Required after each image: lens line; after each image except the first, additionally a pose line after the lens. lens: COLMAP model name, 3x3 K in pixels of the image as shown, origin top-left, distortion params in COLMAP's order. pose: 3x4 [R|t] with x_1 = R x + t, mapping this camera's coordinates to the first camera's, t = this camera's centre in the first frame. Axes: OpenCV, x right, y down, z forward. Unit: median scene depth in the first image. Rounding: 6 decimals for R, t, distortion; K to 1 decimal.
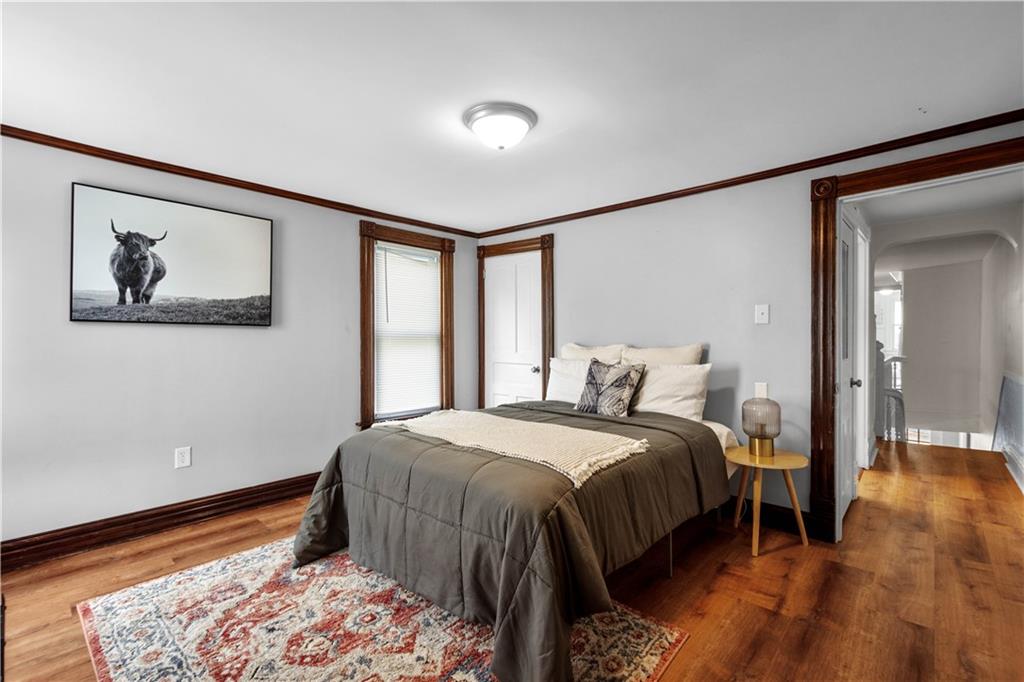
lens RADIAL K [[448.5, 0, 518.4], [0, 448.5, 338.8], [0, 0, 1]] dist [-0.000251, 0.000107]
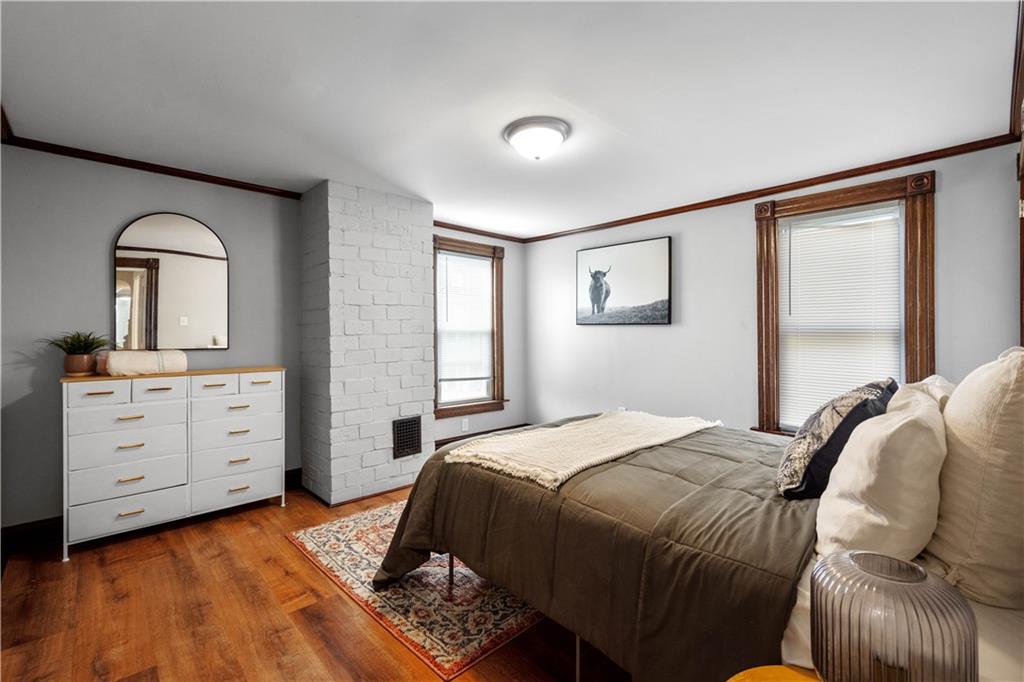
lens RADIAL K [[458.1, 0, 517.5], [0, 458.1, 334.7], [0, 0, 1]] dist [-0.000195, -0.000061]
pose [[-0.077801, 0.003177, -0.996964, 0.847055], [-0.002852, 0.999990, 0.003409, -0.004265], [0.996965, 0.003109, -0.077792, 0.819417]]
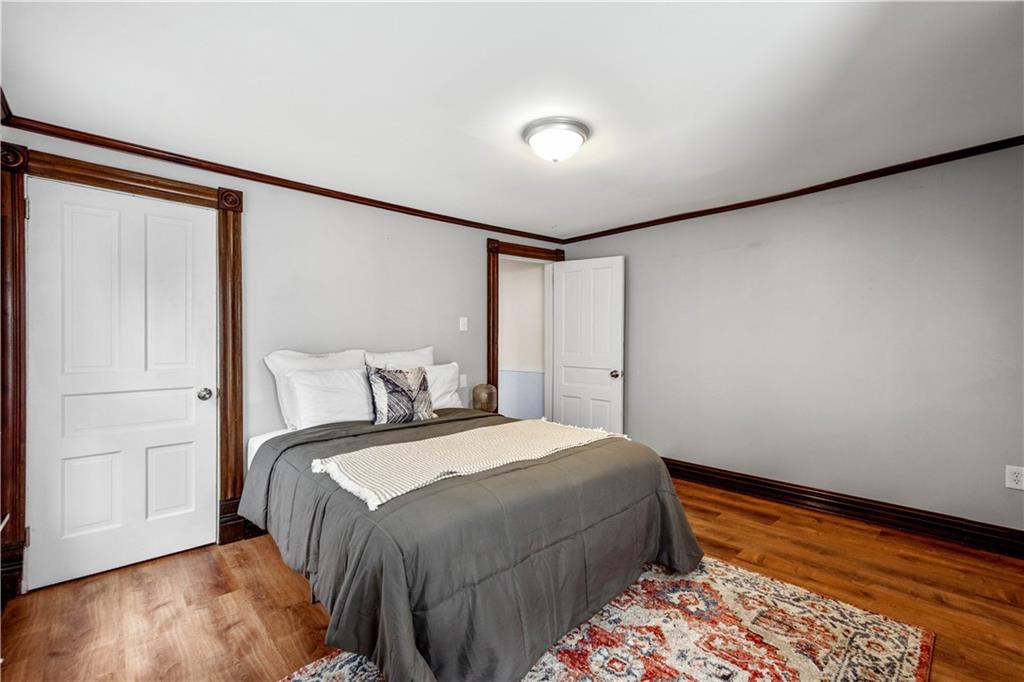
lens RADIAL K [[448.5, 0, 518.4], [0, 448.5, 338.8], [0, 0, 1]] dist [-0.000251, 0.000107]
pose [[0.082817, 0.002034, 0.996563, -0.867327], [0.012081, 0.999922, -0.003045, -0.004233], [-0.996492, 0.012292, 0.082786, 0.792141]]
